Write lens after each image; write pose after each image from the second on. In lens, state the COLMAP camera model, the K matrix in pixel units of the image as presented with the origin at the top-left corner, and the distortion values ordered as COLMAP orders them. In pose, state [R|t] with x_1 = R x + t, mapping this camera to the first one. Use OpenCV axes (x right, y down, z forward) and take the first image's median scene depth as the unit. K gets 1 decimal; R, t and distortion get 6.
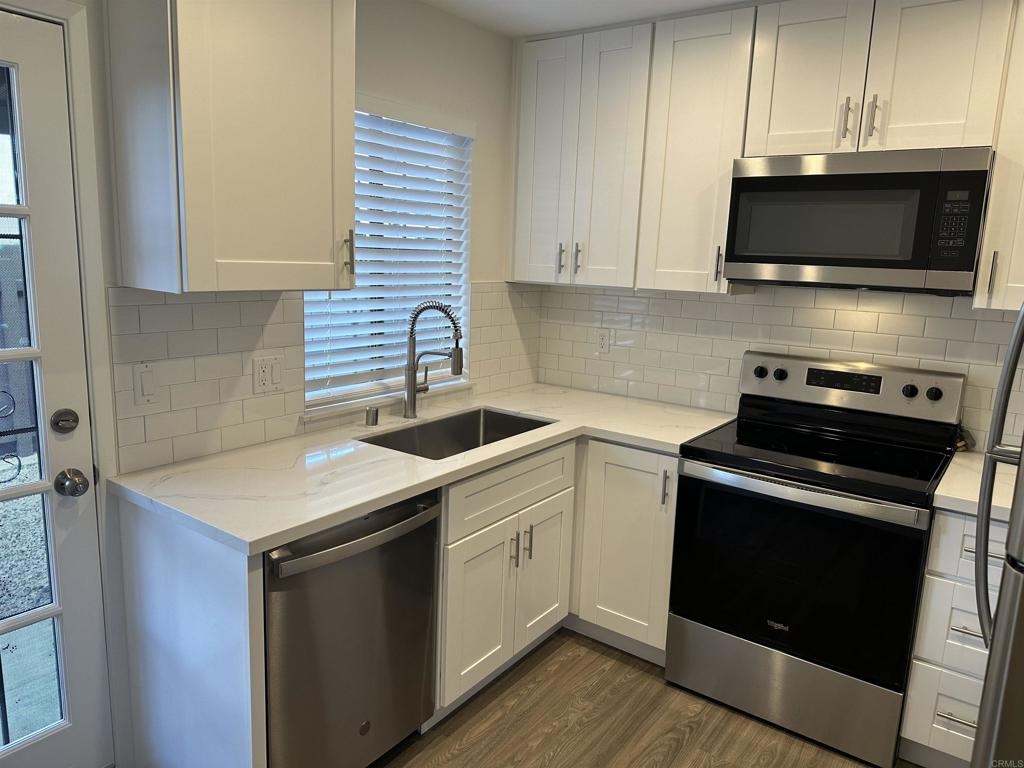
lens RADIAL K [[716.8, 0, 511.3], [0, 716.8, 379.0], [0, 0, 1]] dist [0.037067, -0.040724]
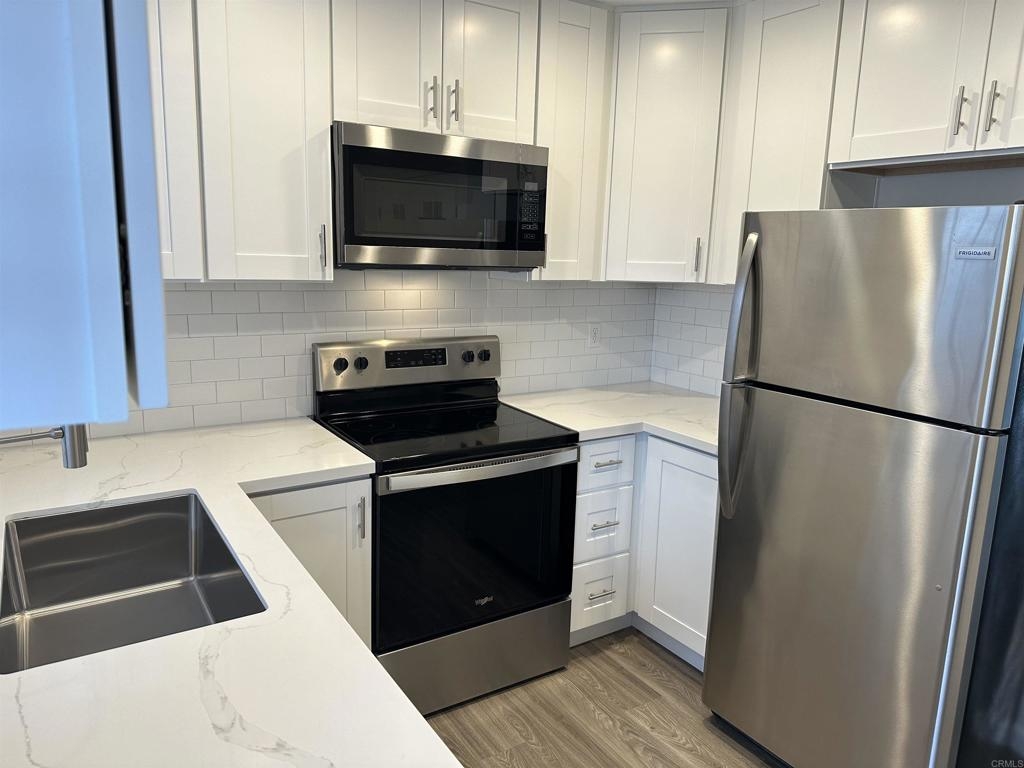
lens RADIAL K [[716.8, 0, 512.9], [0, 716.8, 388.6], [0, 0, 1]] dist [0.037067, -0.040724]
pose [[0.356228, -0.201897, 0.912326, -0.453351], [0.143637, 0.976605, 0.160037, -0.104379], [-0.923293, 0.074034, 0.376893, 0.516242]]
